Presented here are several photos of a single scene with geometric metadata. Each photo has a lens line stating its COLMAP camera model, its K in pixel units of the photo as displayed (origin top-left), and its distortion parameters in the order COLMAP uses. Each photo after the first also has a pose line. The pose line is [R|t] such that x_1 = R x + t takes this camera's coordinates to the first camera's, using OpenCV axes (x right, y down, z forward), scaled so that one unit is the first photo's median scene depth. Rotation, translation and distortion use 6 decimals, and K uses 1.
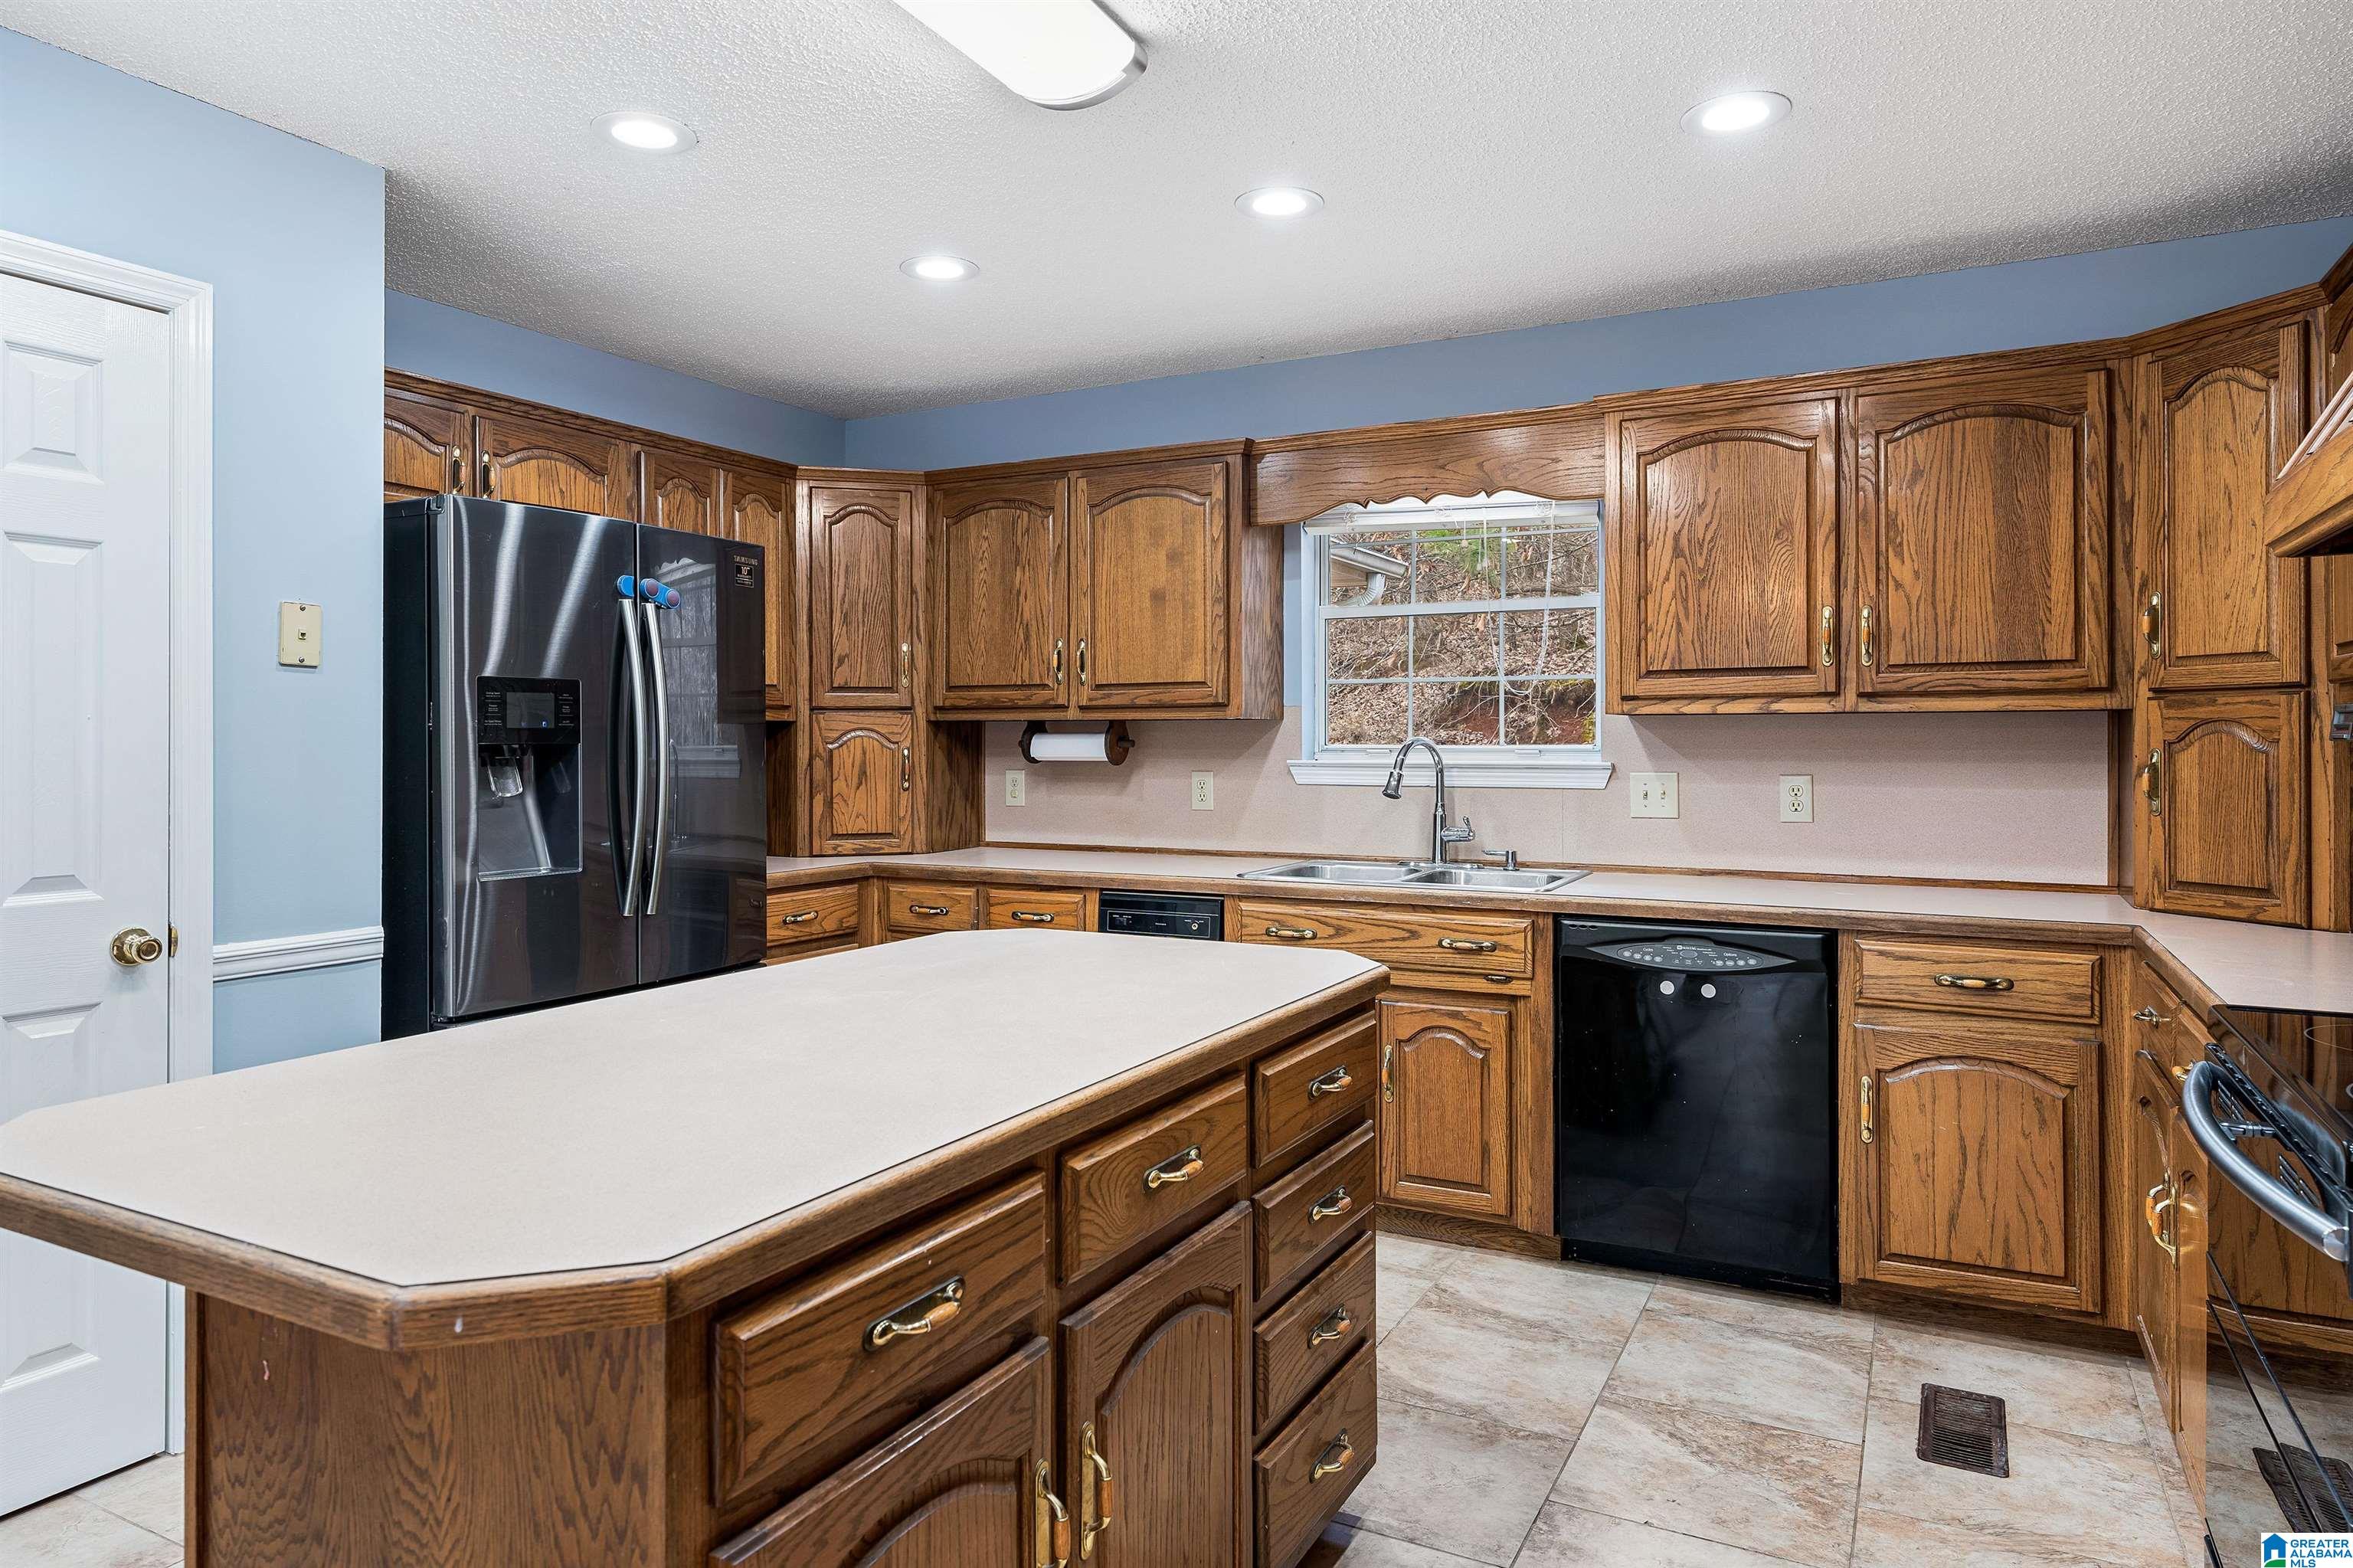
lens RADIAL K [[1442.9, 0, 1161.6], [0, 1442.9, 742.0], [0, 0, 1]] dist [0.004113, 0.001027]
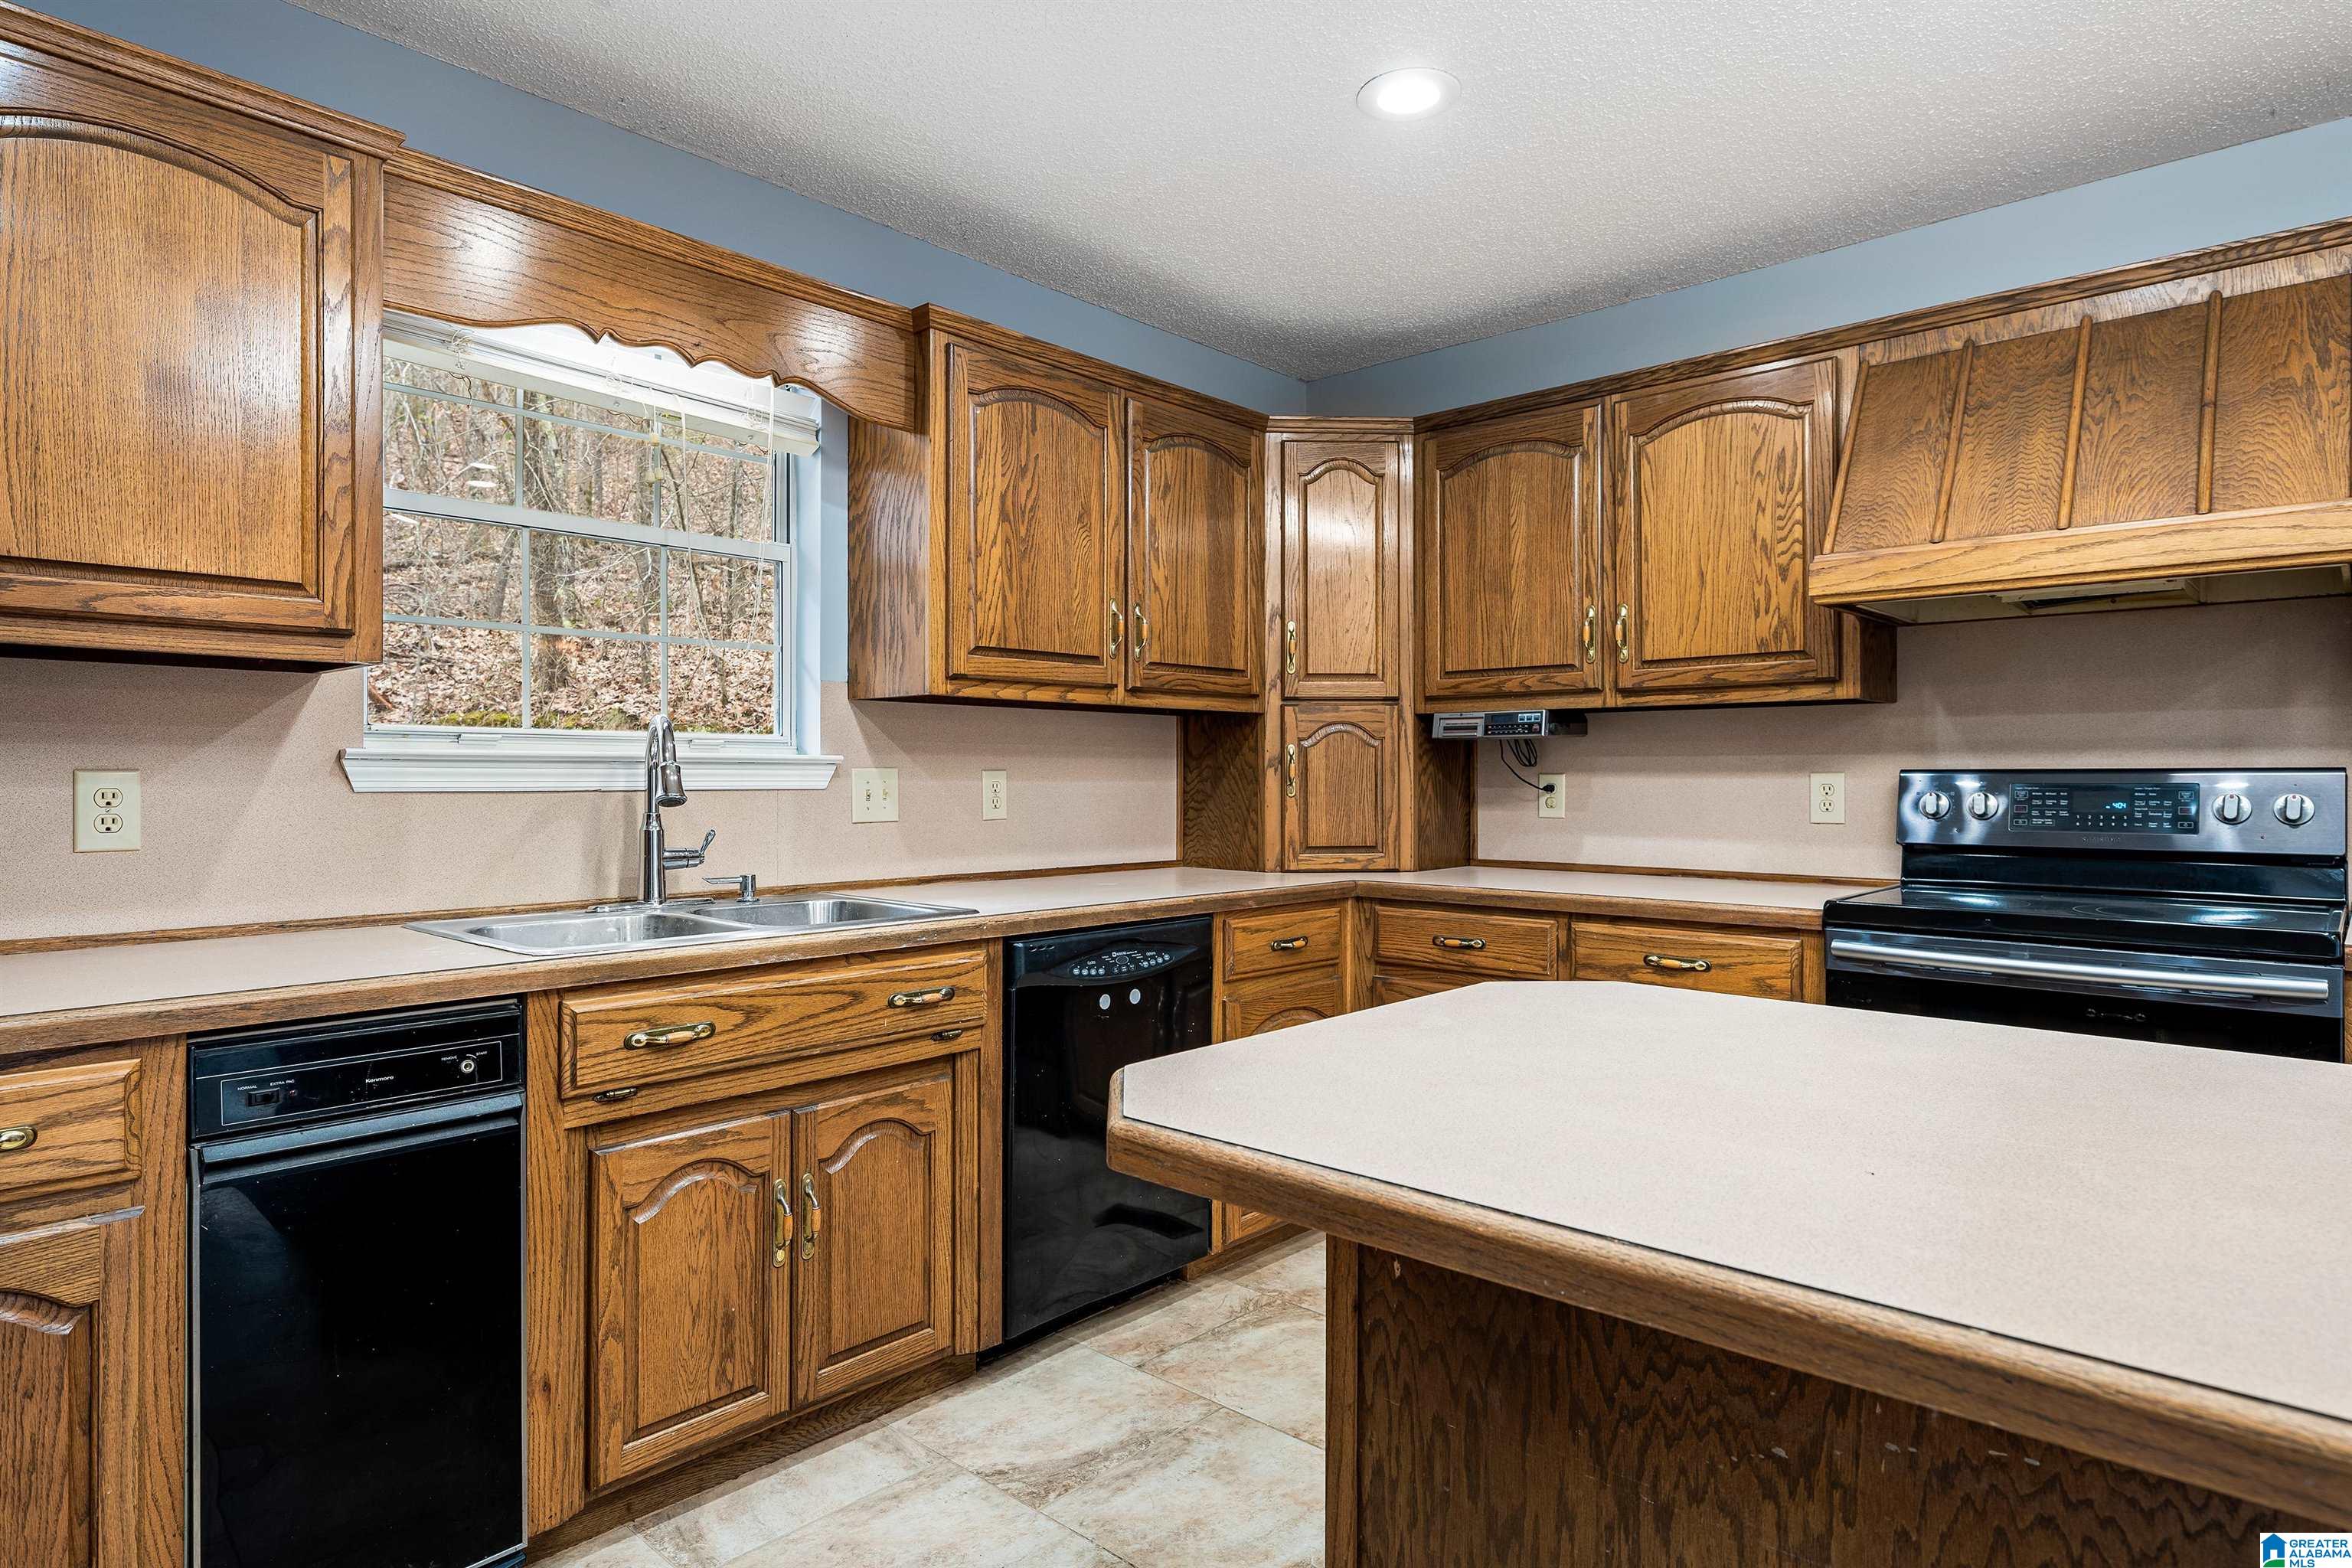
lens RADIAL K [[1301.6, 0, 1176.4], [0, 1301.6, 776.0], [0, 0, 1]] dist [0.001584, 0.000280]
pose [[0.243865, 0.001913, 0.969807, -0.397801], [0.000299, 0.999998, -0.002048, 0.030512], [-0.969809, 0.000789, 0.243864, 0.720923]]
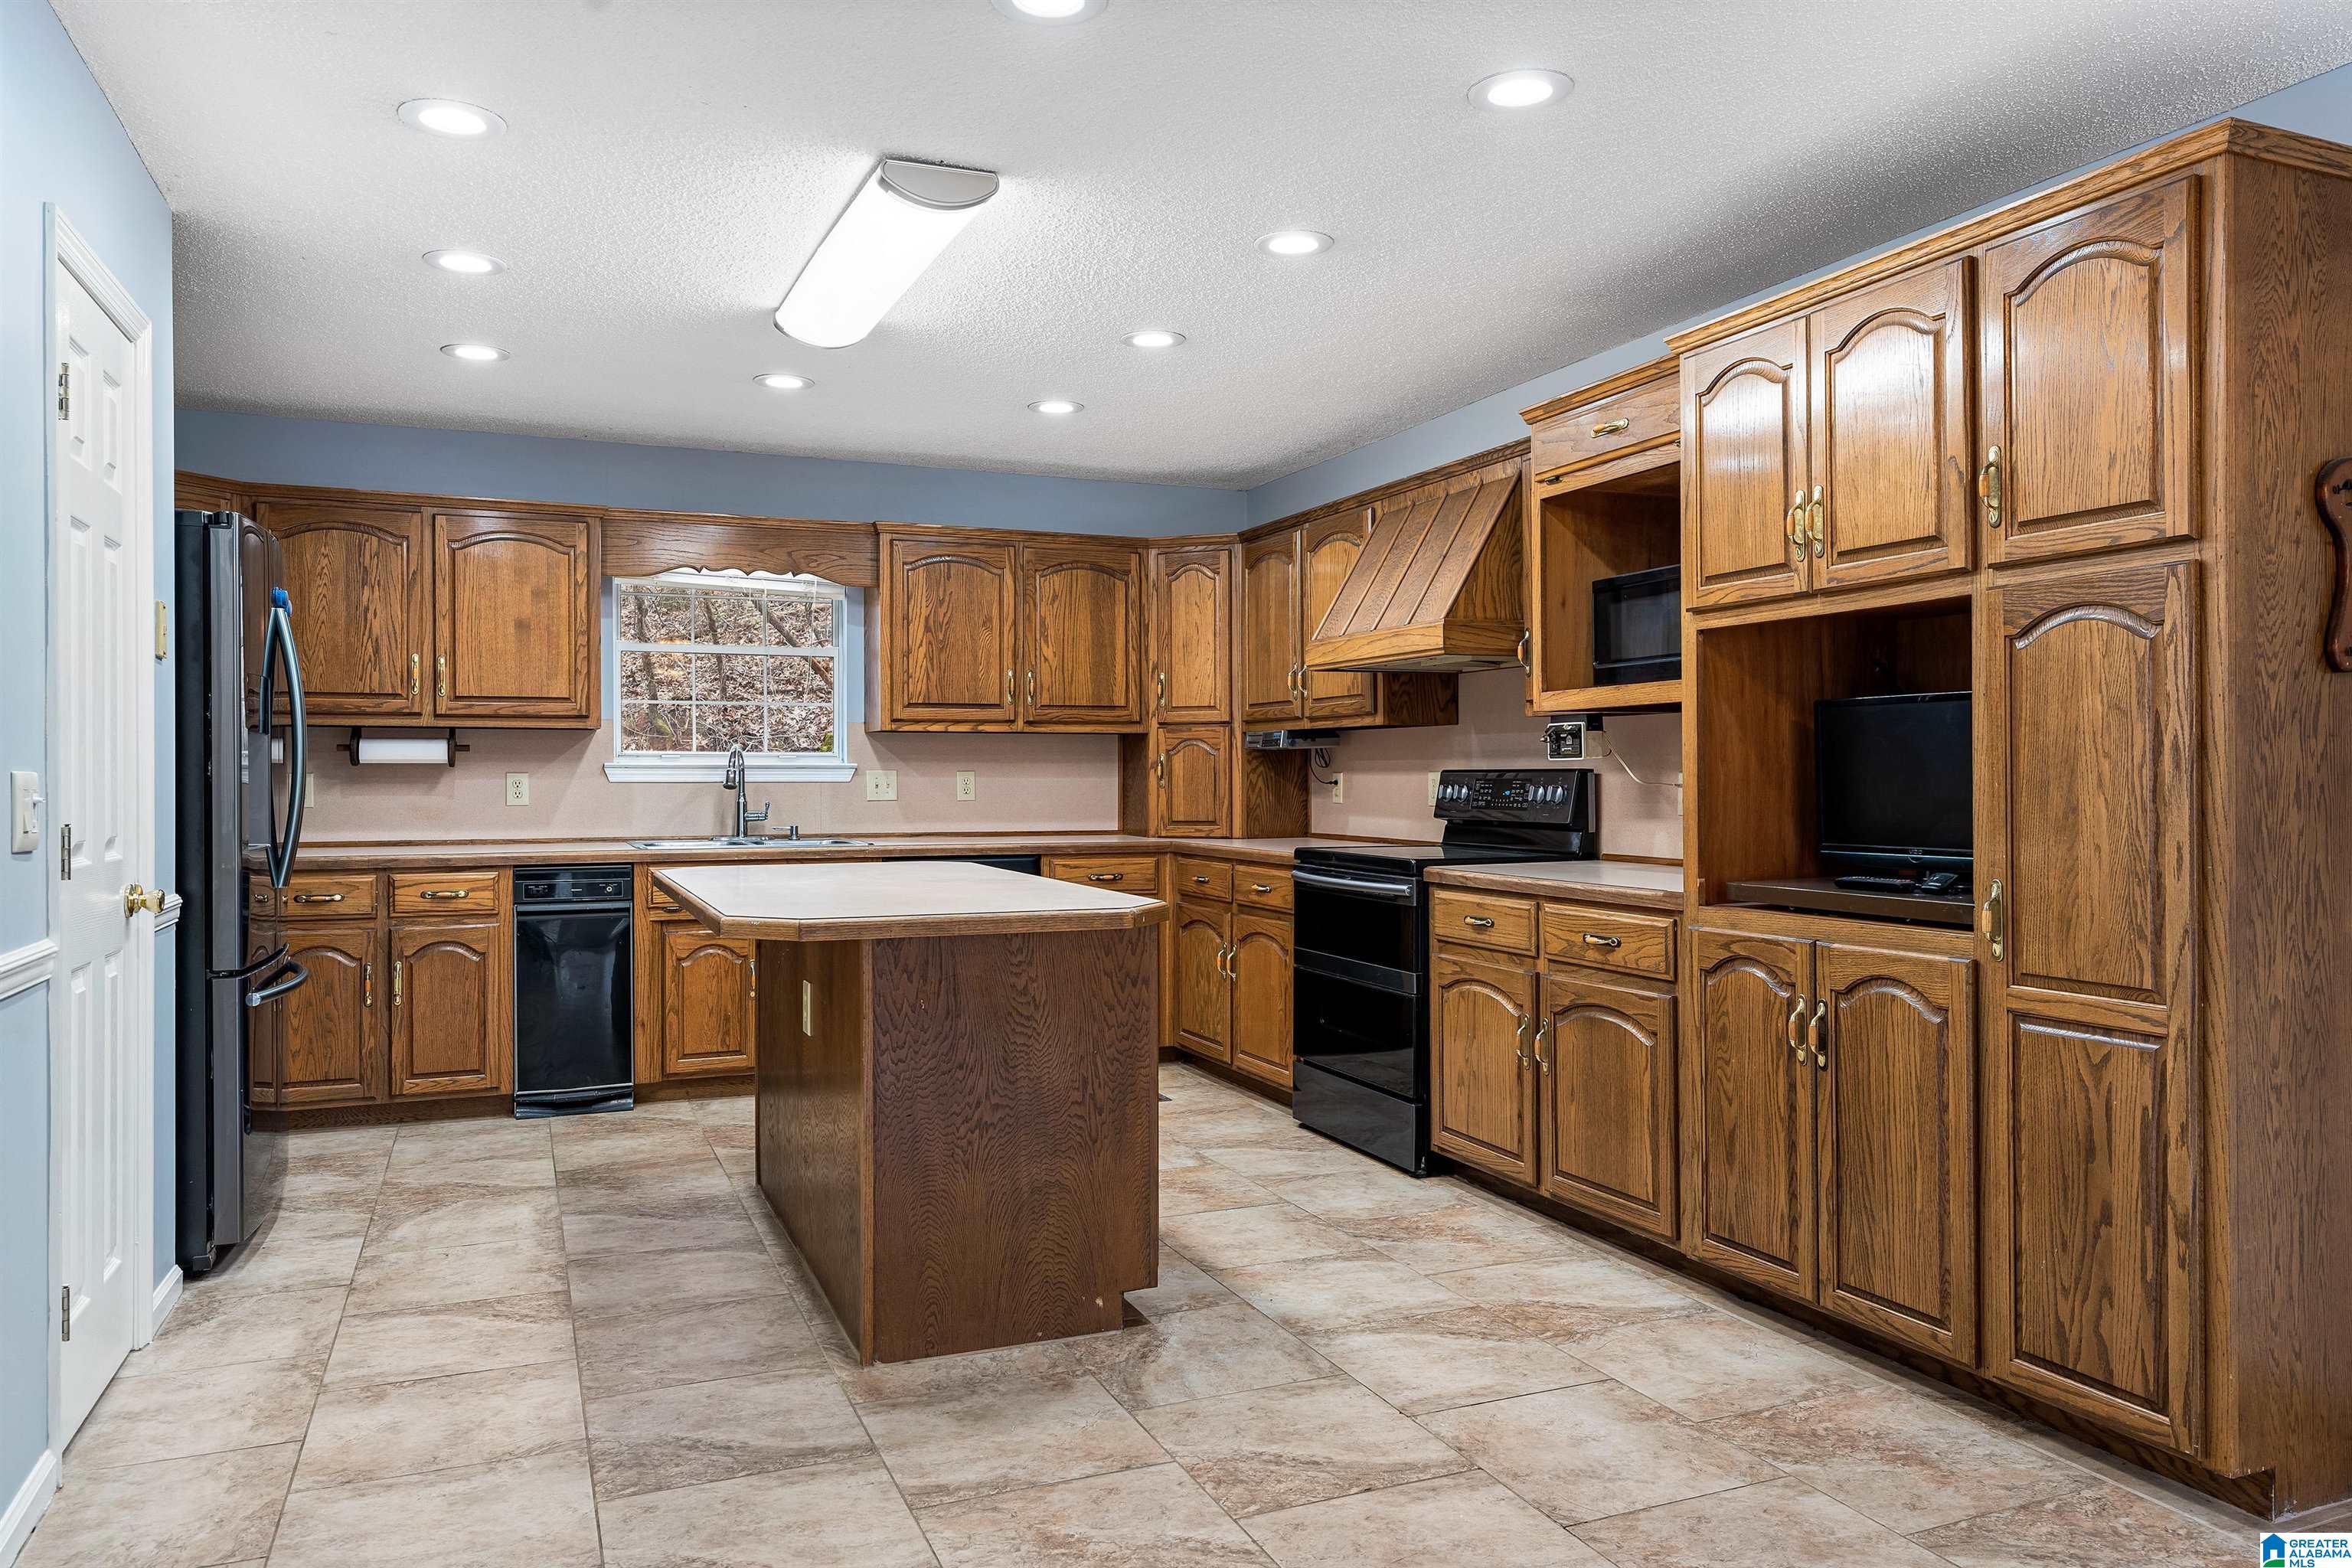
lens RADIAL K [[1584.3, 0, 1176.0], [0, 1584.3, 784.0], [0, 0, 1]] dist [0.004094, 0.001989]
pose [[0.628835, -0.004134, 0.777527, -0.840084], [0.000600, 0.999988, 0.004832, 0.030937], [-0.777538, -0.002572, 0.628830, -0.309381]]
